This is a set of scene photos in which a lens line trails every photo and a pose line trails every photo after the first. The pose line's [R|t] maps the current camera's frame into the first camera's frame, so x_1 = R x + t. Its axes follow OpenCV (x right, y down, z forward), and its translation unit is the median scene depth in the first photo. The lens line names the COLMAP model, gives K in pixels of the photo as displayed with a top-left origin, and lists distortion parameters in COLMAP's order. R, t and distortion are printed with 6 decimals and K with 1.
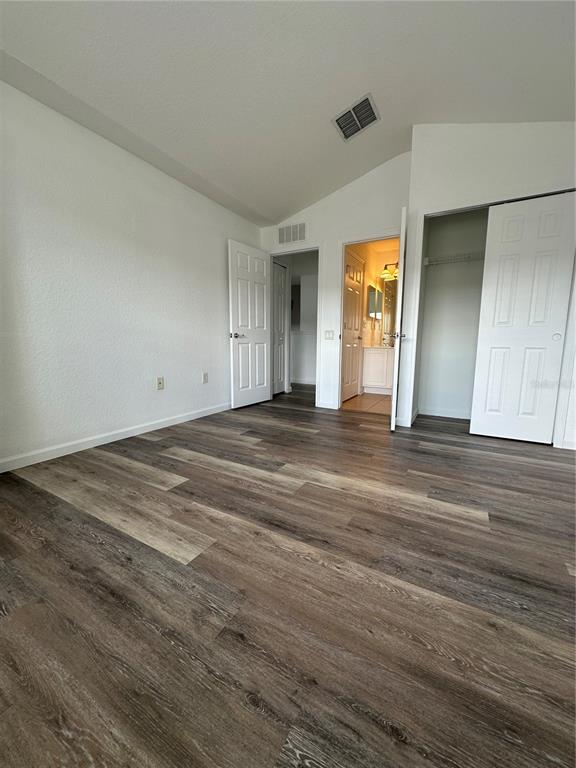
lens RADIAL K [[305.8, 0, 288.0], [0, 305.8, 384.0], [0, 0, 1]] dist [-0.001603, 0.000008]
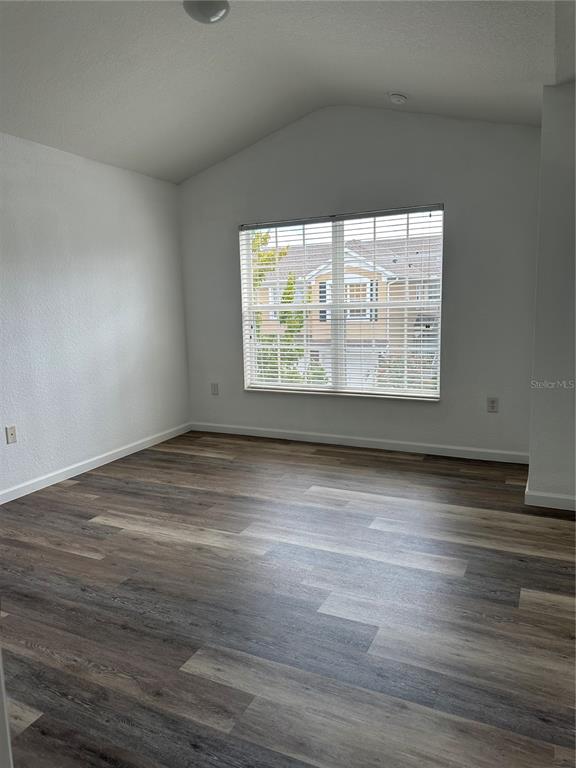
lens RADIAL K [[532.7, 0, 288.0], [0, 532.7, 384.0], [0, 0, 1]] dist [0.057576, -0.127764]
pose [[-0.996590, 0.028281, -0.077510, 0.028780], [0.004845, 0.957860, 0.287196, -0.611521], [0.082366, 0.285841, -0.954731, 2.616071]]
